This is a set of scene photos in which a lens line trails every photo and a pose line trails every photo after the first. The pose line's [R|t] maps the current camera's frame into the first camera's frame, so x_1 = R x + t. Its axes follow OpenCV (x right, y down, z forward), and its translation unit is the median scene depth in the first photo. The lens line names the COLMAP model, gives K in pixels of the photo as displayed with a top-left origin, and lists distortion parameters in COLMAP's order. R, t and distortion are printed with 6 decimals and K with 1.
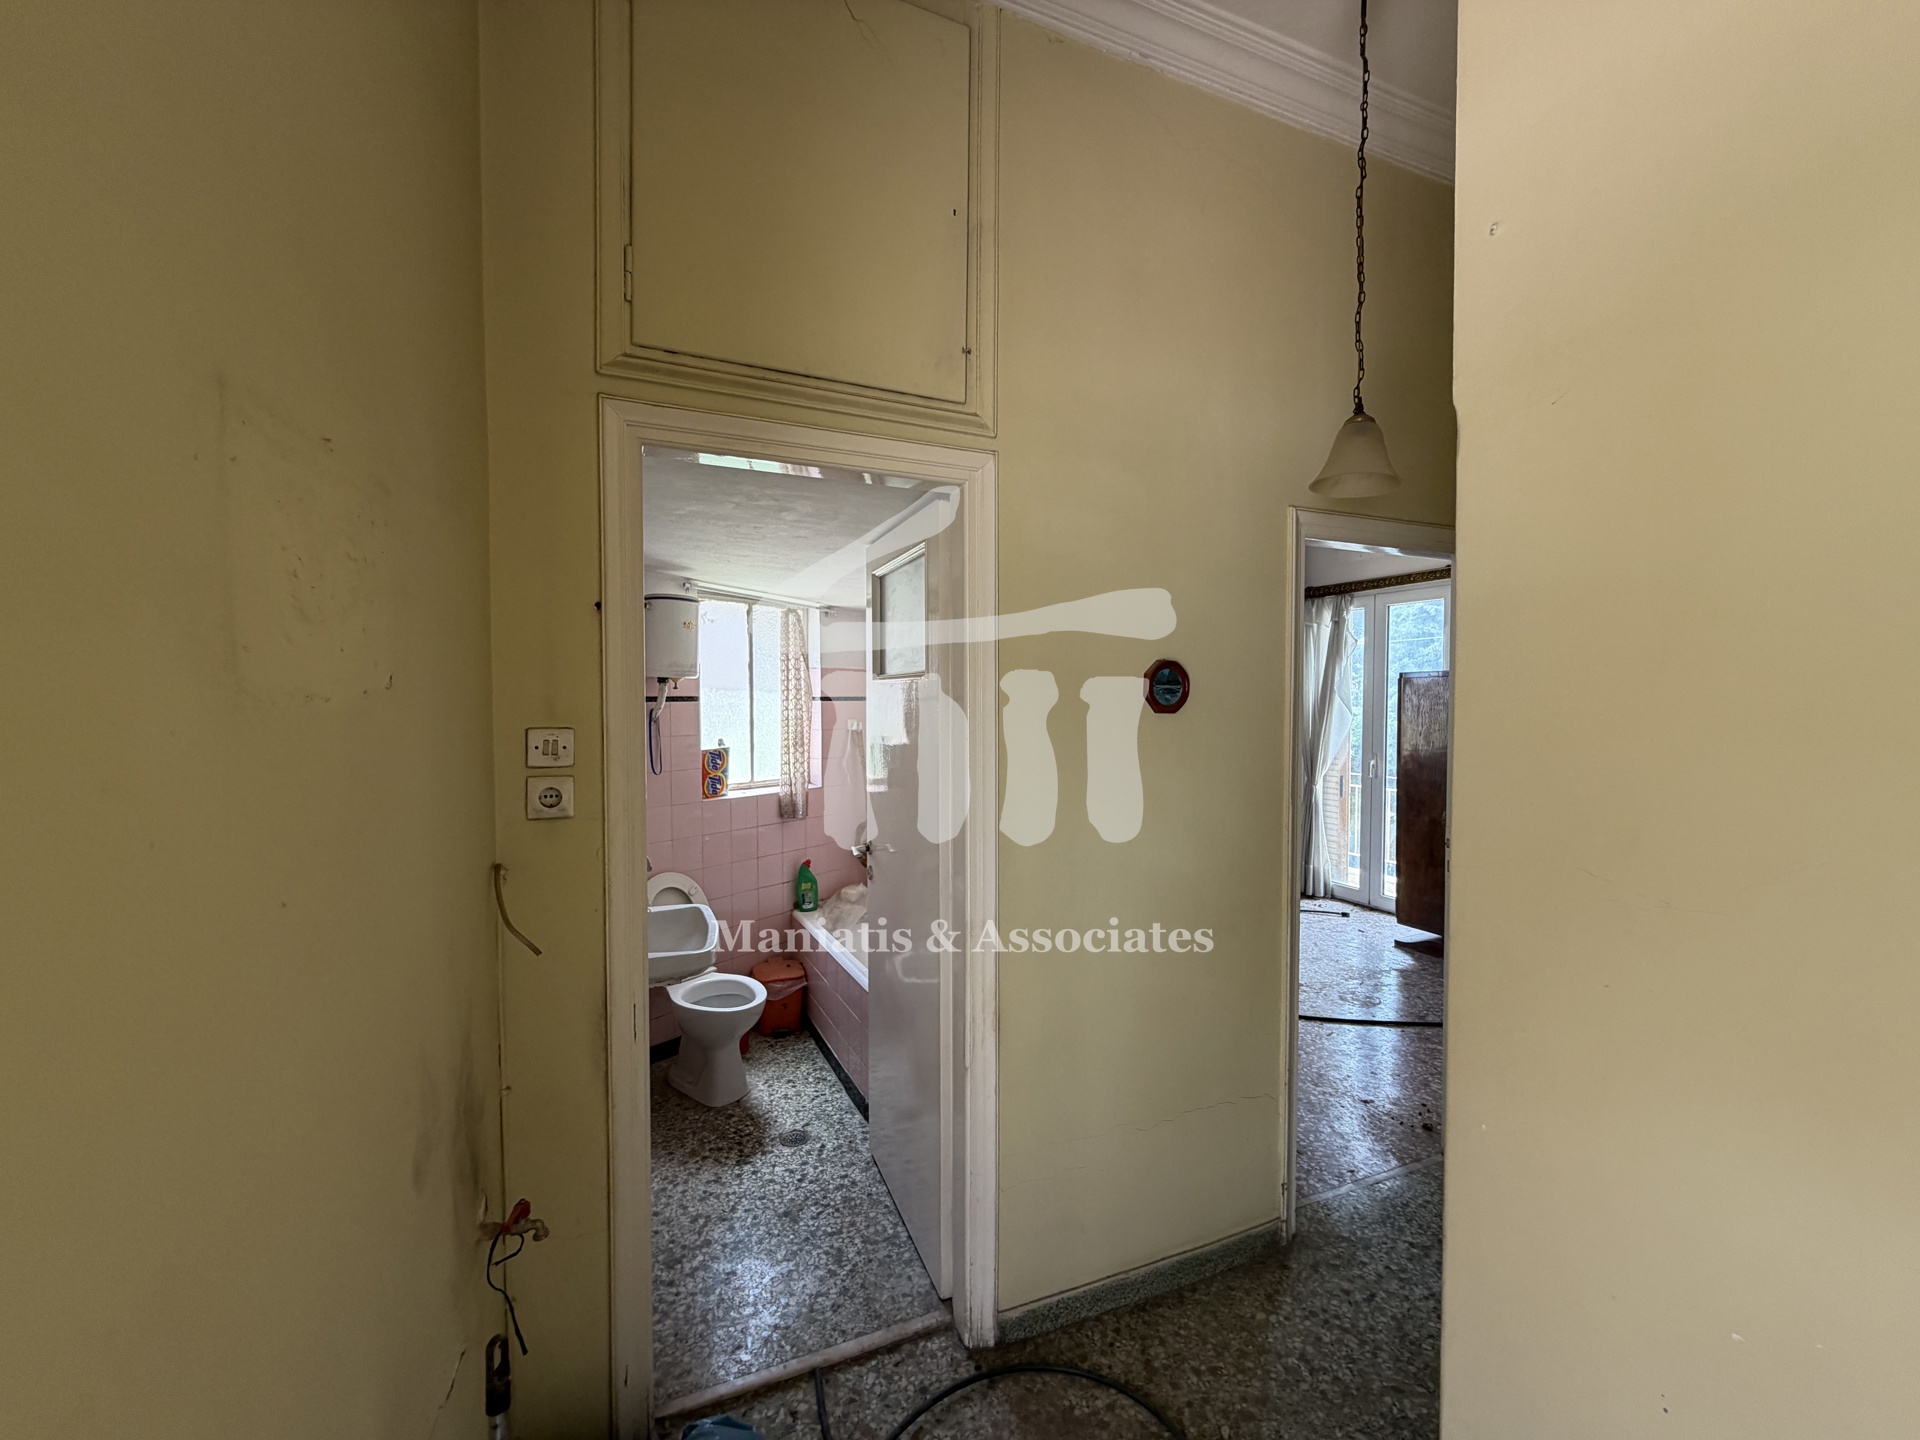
lens RADIAL K [[762.6, 0, 963.9], [0, 762.6, 726.6], [0, 0, 1]] dist [0.001658, -0.000618]
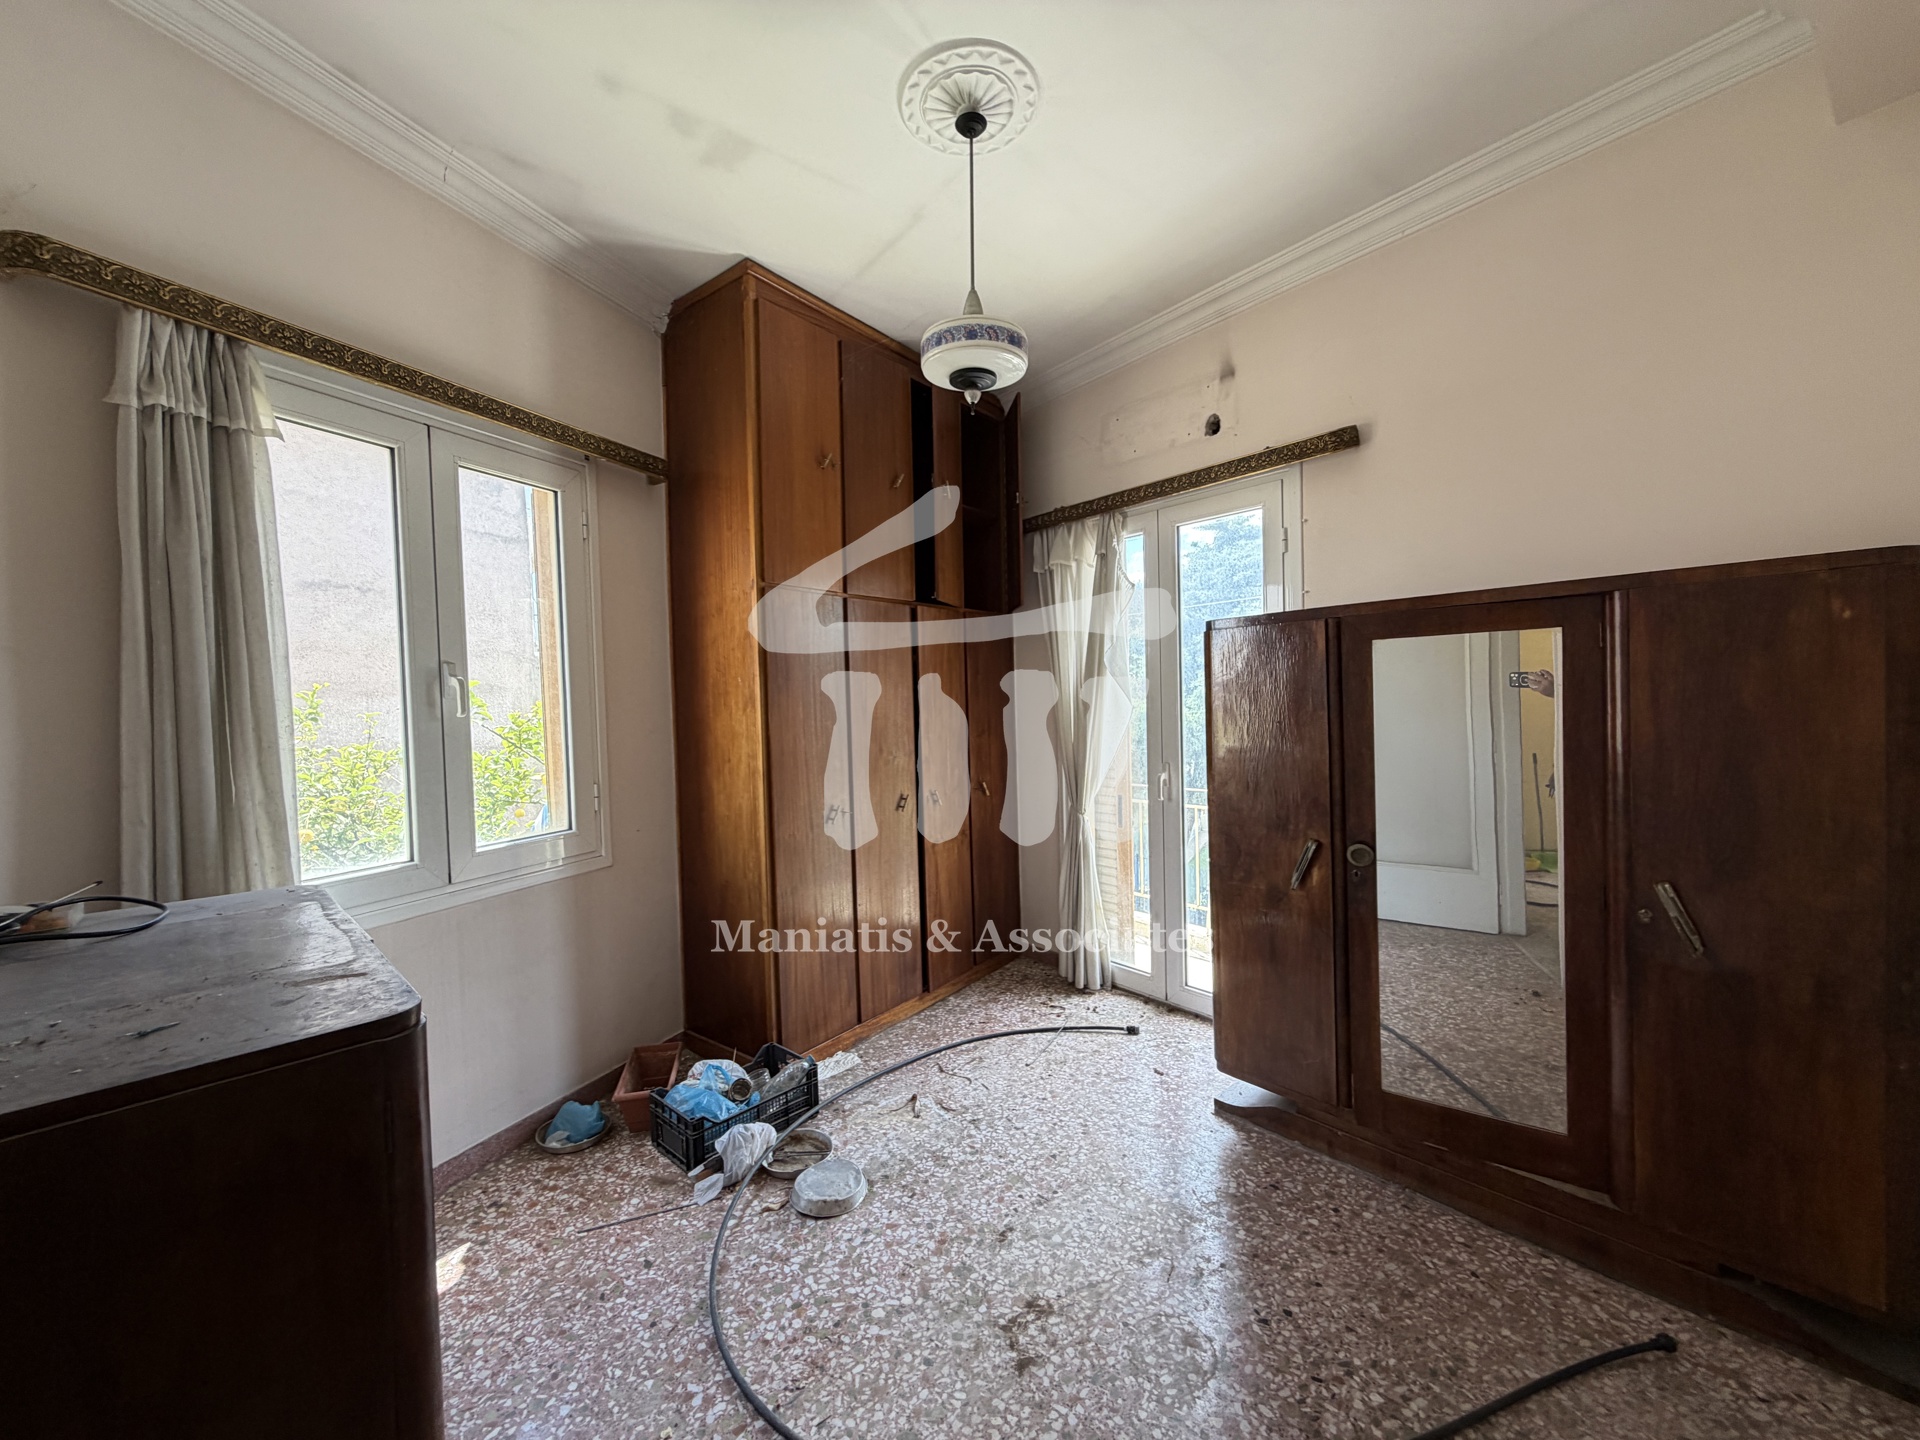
lens RADIAL K [[762.6, 0, 951.1], [0, 762.6, 722.4], [0, 0, 1]] dist [0.001658, -0.000618]
pose [[0.971557, -0.036187, 0.234023, 0.223560], [0.036752, 0.999323, 0.001947, -0.005148], [-0.233934, 0.006709, 0.972229, 0.436707]]
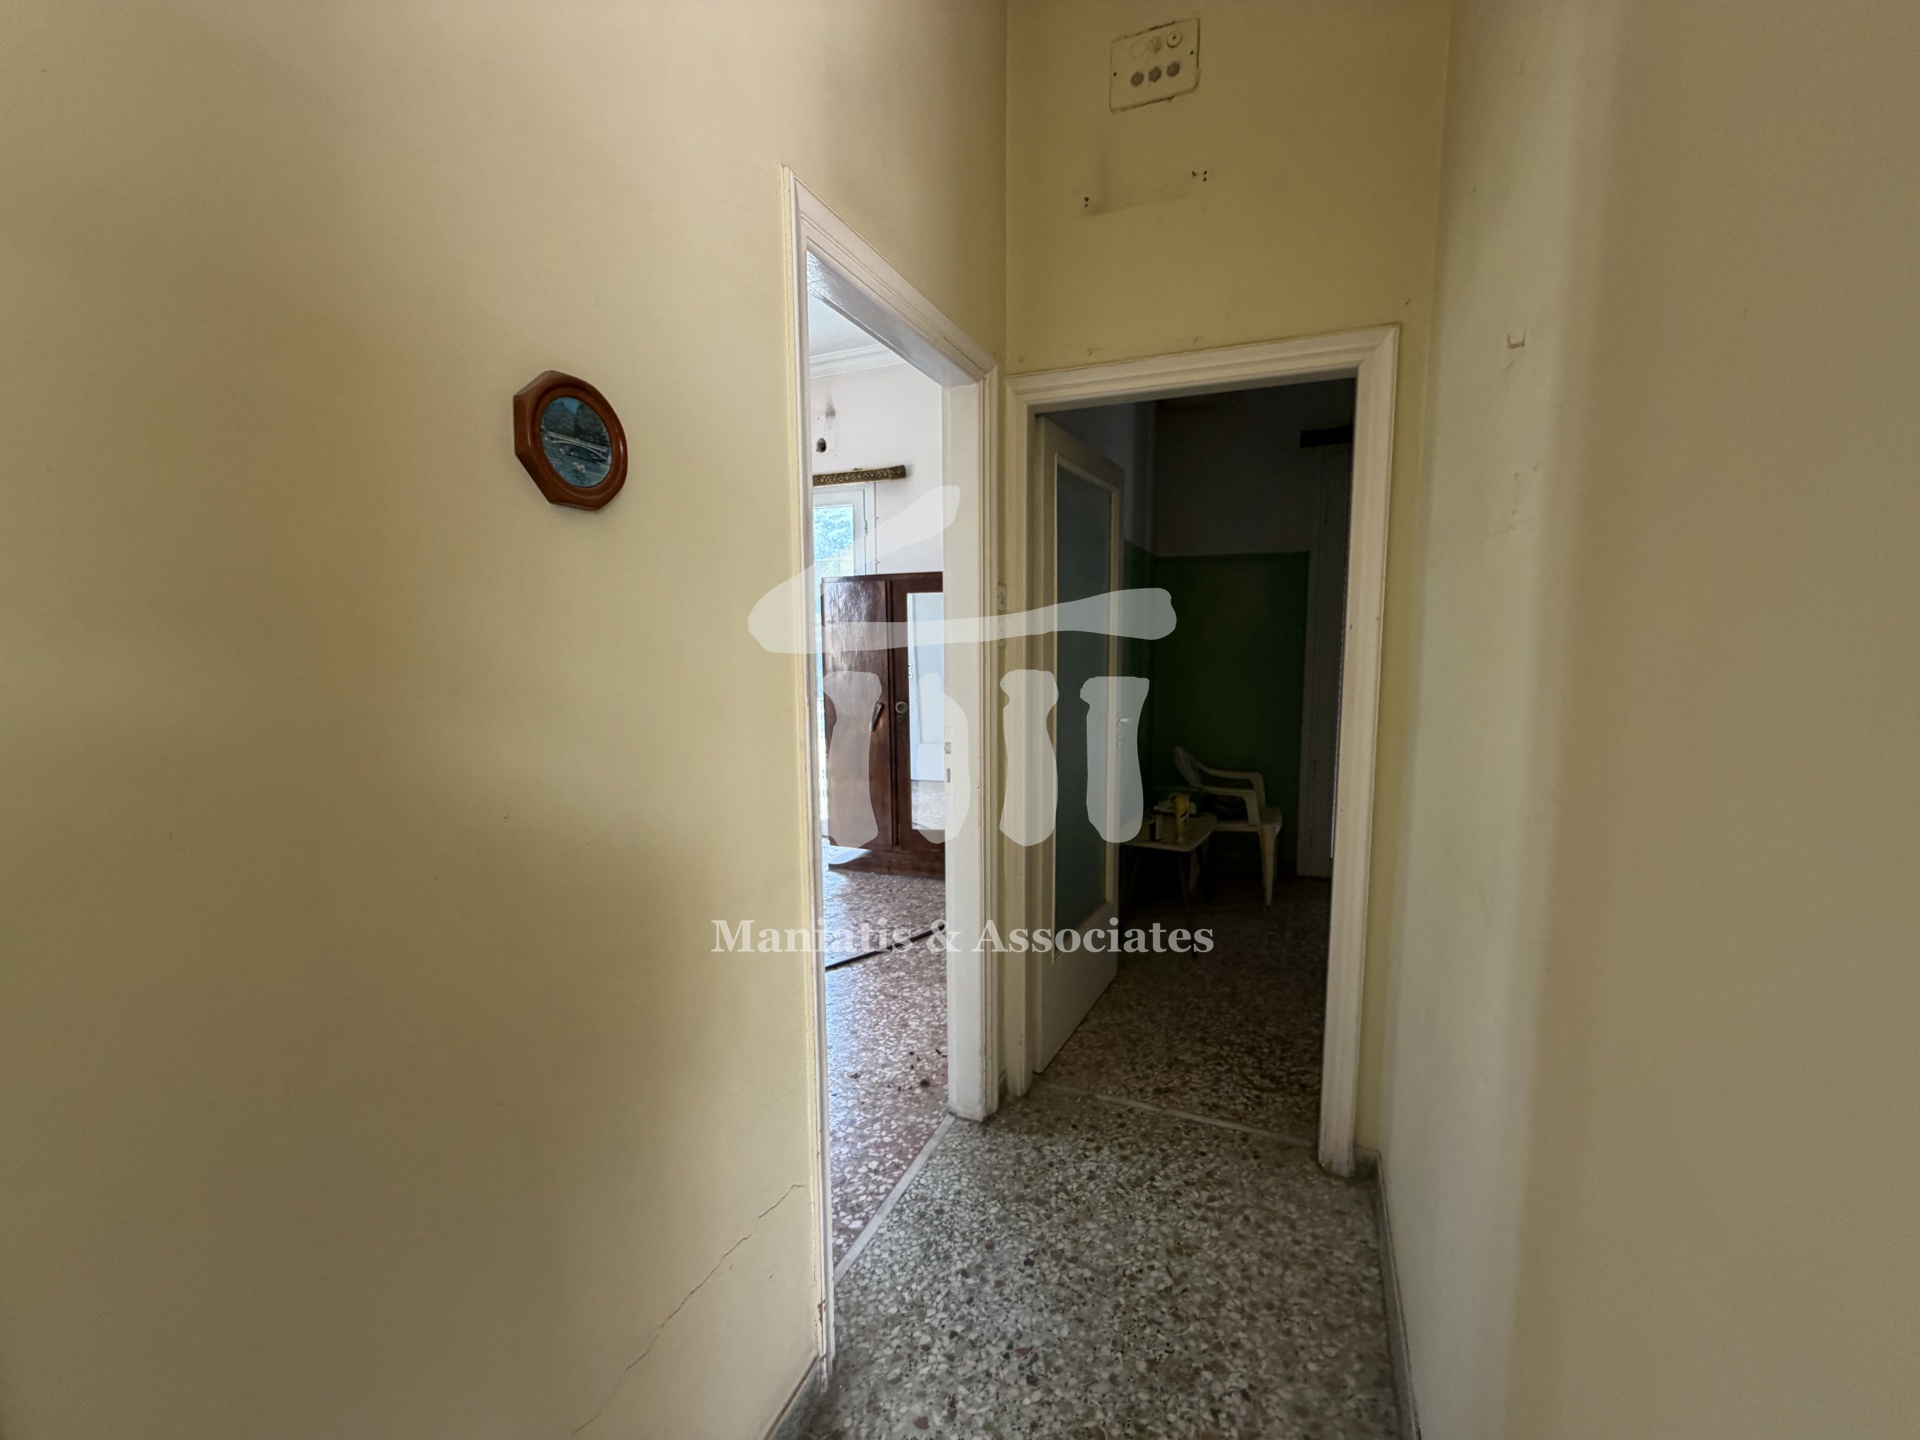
lens RADIAL K [[762.6, 0, 962.6], [0, 762.6, 724.9], [0, 0, 1]] dist [0.001658, -0.000618]
pose [[0.720565, -0.081953, 0.688527, 0.039878], [0.026732, 0.995536, 0.090519, 0.023734], [-0.692872, -0.046819, 0.719539, 0.183548]]
